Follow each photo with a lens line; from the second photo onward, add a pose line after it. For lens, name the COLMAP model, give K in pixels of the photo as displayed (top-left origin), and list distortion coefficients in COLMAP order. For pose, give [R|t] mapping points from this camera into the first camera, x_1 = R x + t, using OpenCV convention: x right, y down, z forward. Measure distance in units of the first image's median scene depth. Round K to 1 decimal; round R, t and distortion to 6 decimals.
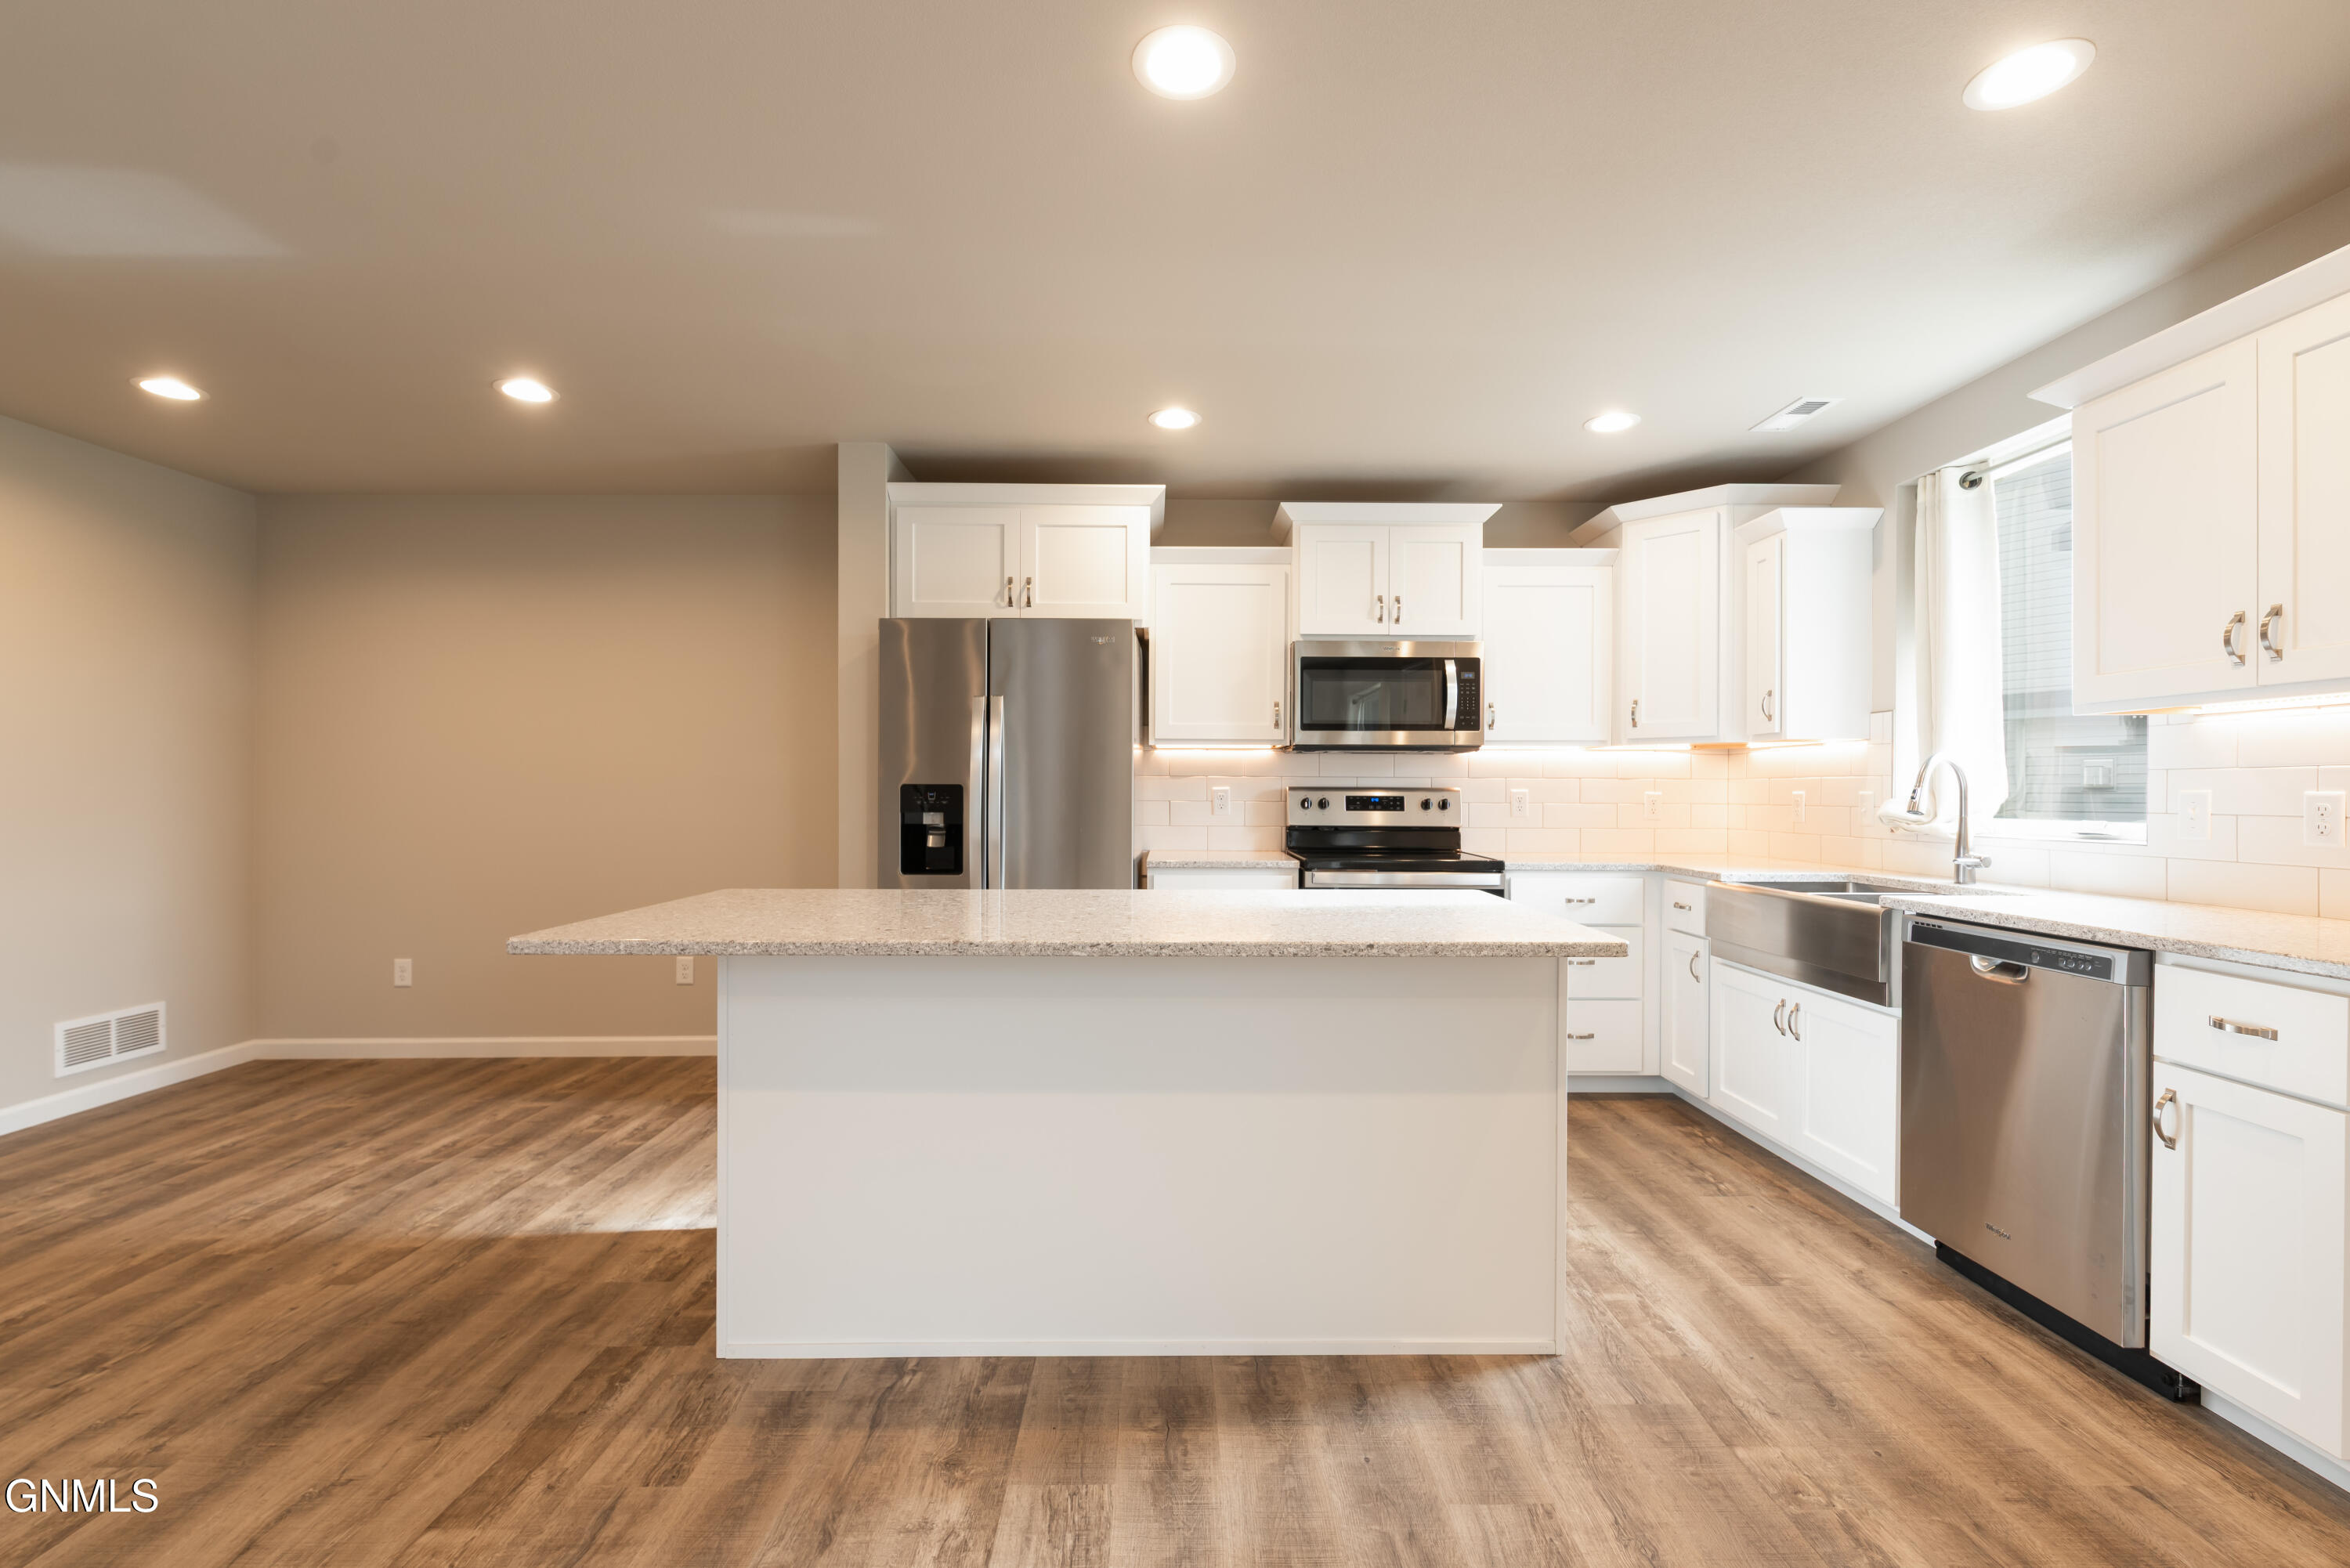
lens RADIAL K [[997.7, 0, 1182.2], [0, 997.7, 791.3], [0, 0, 1]] dist [-0.002616, 0.000994]
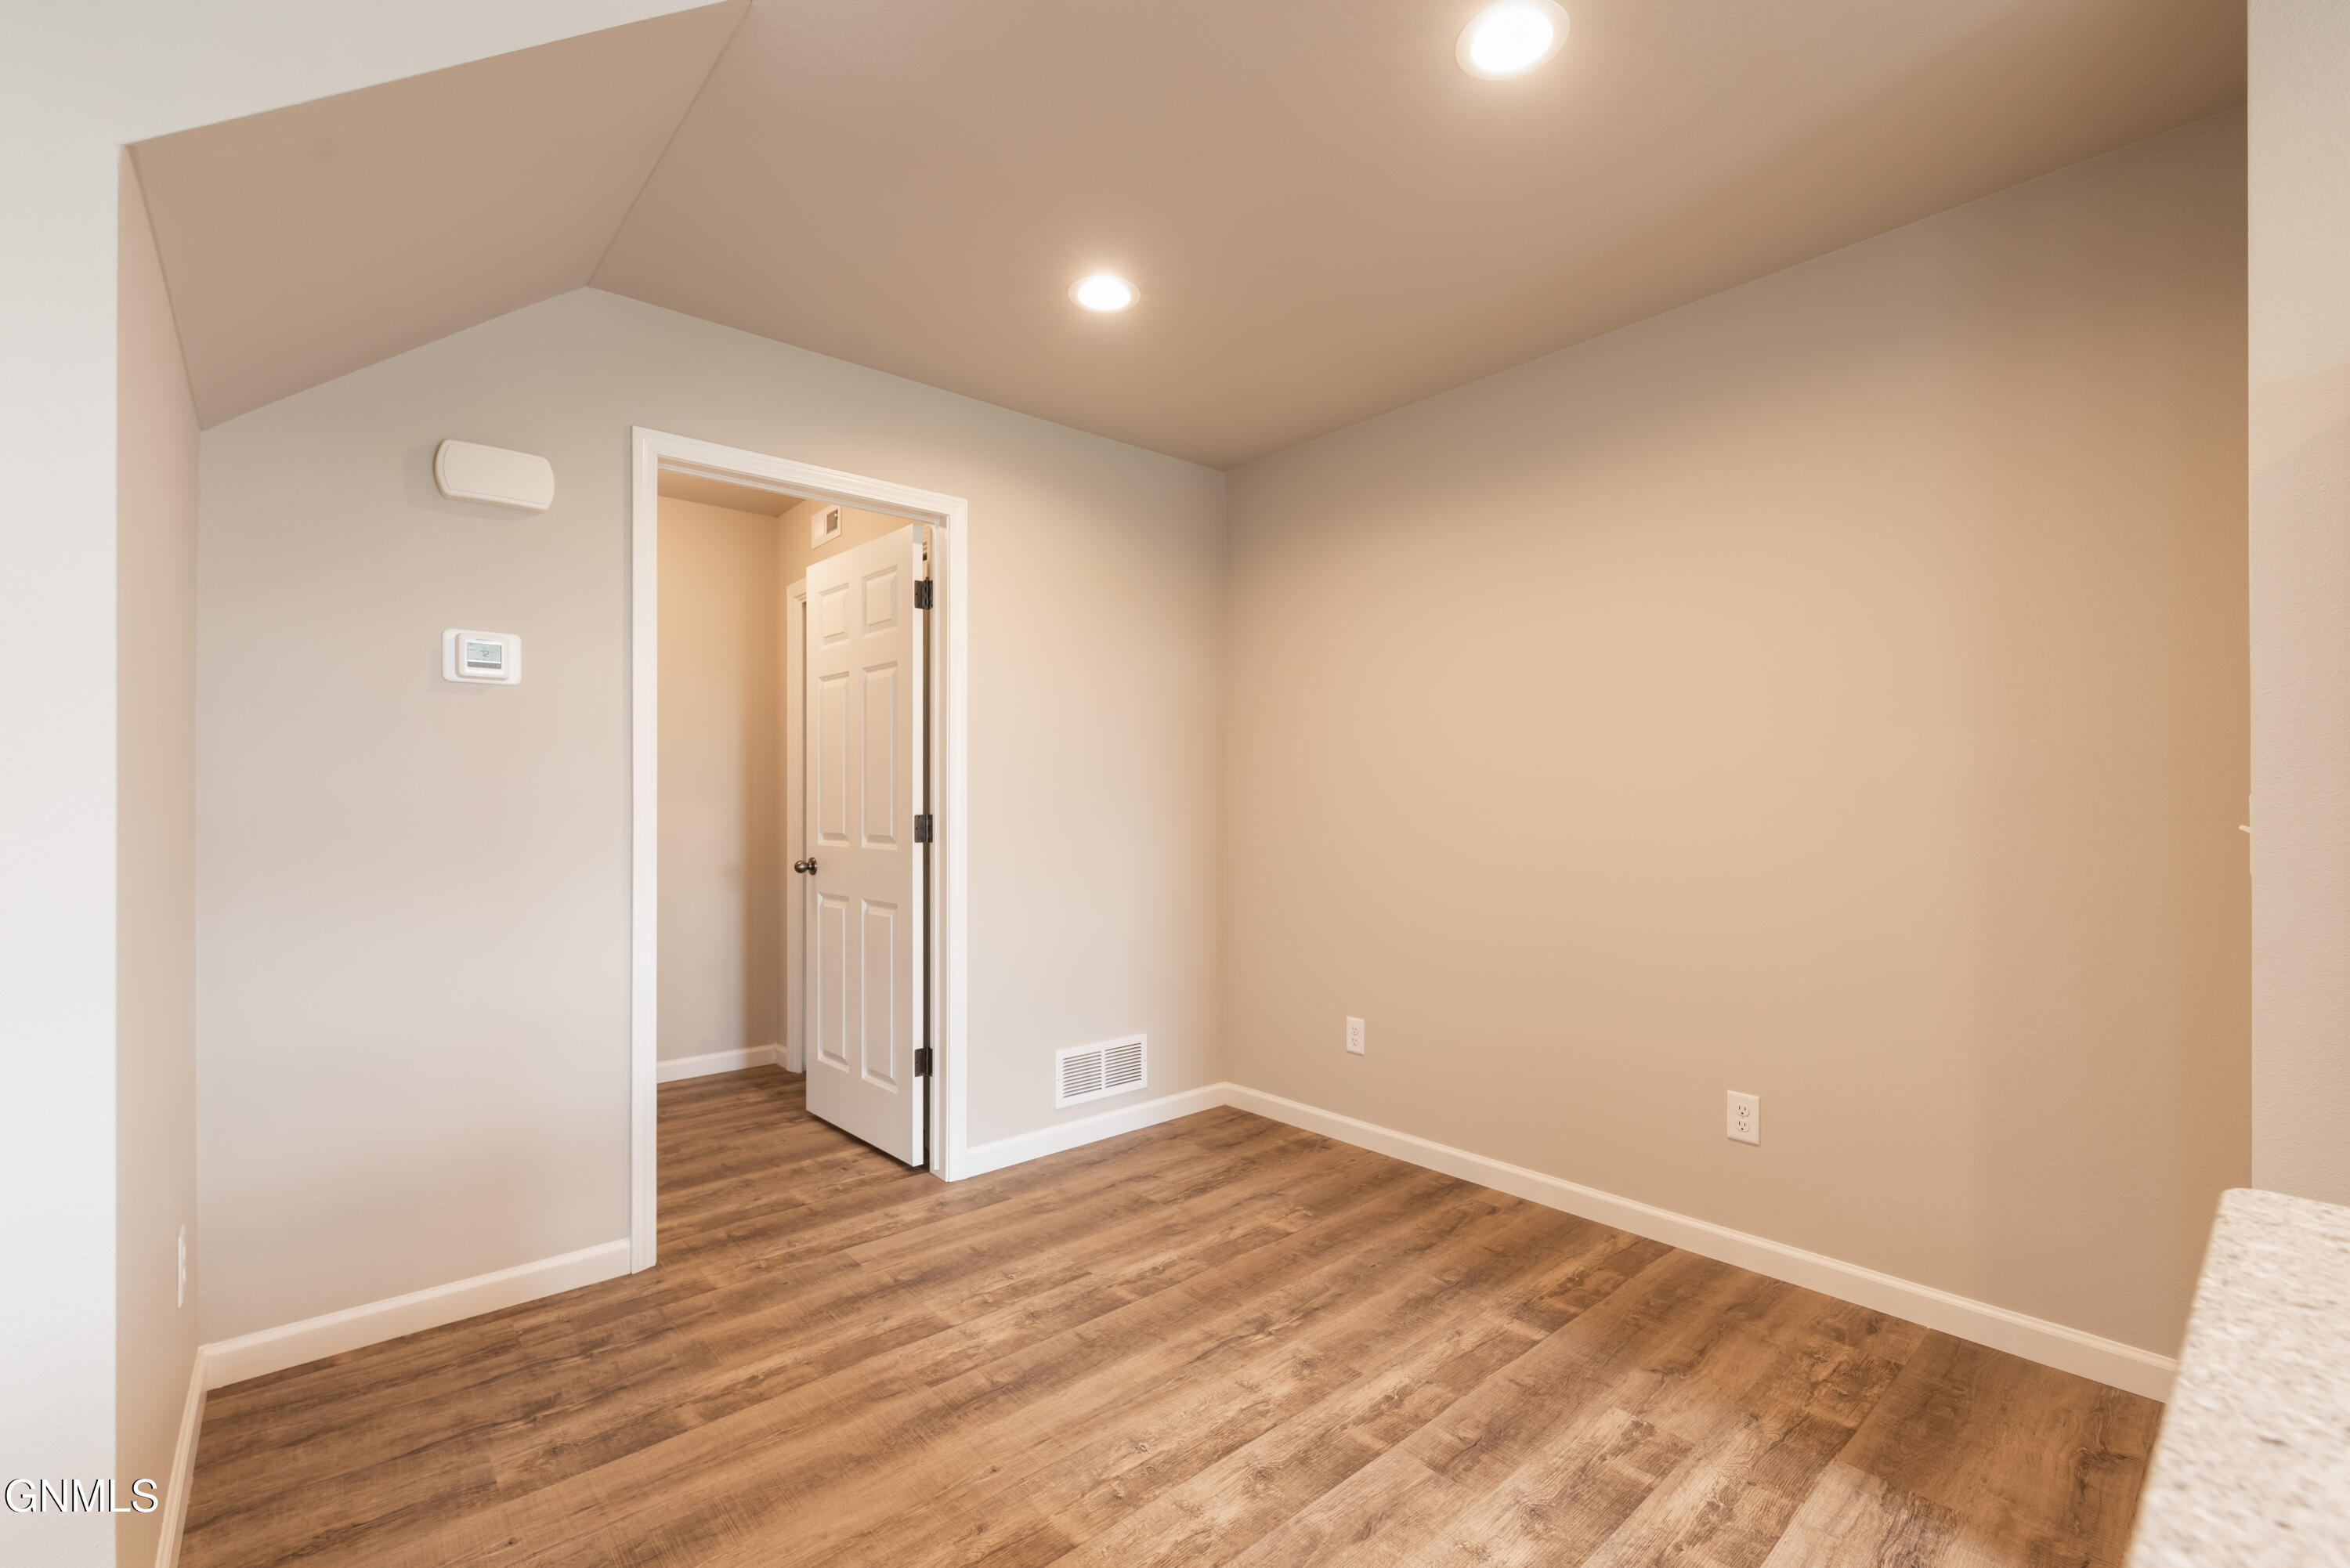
lens RADIAL K [[997.7, 0, 1183.1], [0, 997.7, 791.0], [0, 0, 1]] dist [-0.002616, 0.000994]
pose [[0.647396, -0.008879, -0.762102, -0.337803], [0.001298, 0.999944, -0.010547, -0.000805], [0.762153, 0.005839, 0.647371, 0.483812]]
